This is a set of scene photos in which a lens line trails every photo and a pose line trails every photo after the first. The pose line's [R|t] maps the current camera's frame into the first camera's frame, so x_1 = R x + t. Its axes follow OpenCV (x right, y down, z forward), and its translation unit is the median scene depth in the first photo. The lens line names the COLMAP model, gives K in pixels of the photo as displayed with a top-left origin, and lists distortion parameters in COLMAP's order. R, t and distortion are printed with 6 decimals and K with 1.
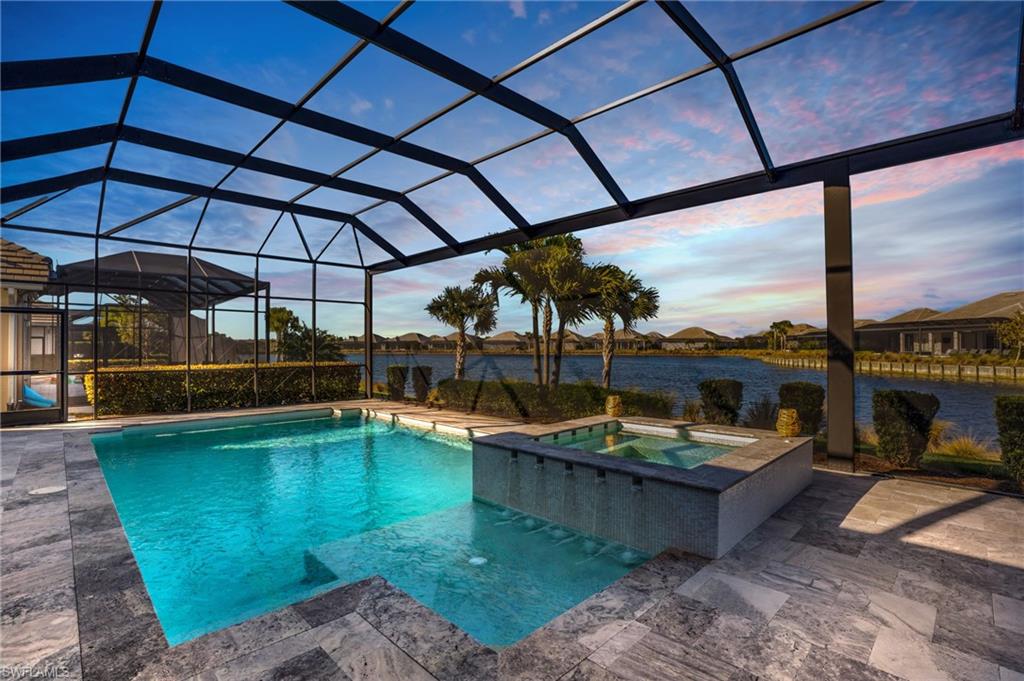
lens RADIAL K [[477.9, 0, 496.1], [0, 477.9, 345.1], [0, 0, 1]] dist [-0.055367, 0.013504]
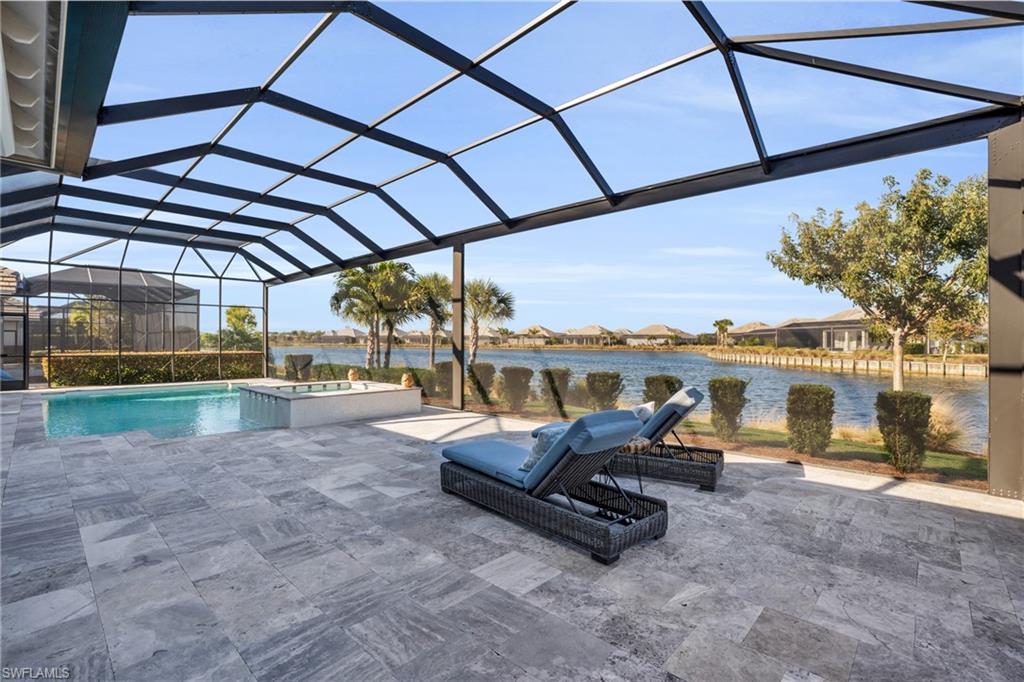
lens RADIAL K [[472.5, 0, 501.5], [0, 472.5, 383.1], [0, 0, 1]] dist [-0.026453, -0.000065]
pose [[0.999291, -0.000688, 0.037647, 0.106366], [-0.002690, 0.995973, 0.089619, 0.000913], [-0.037557, -0.089656, 0.995264, -0.112358]]
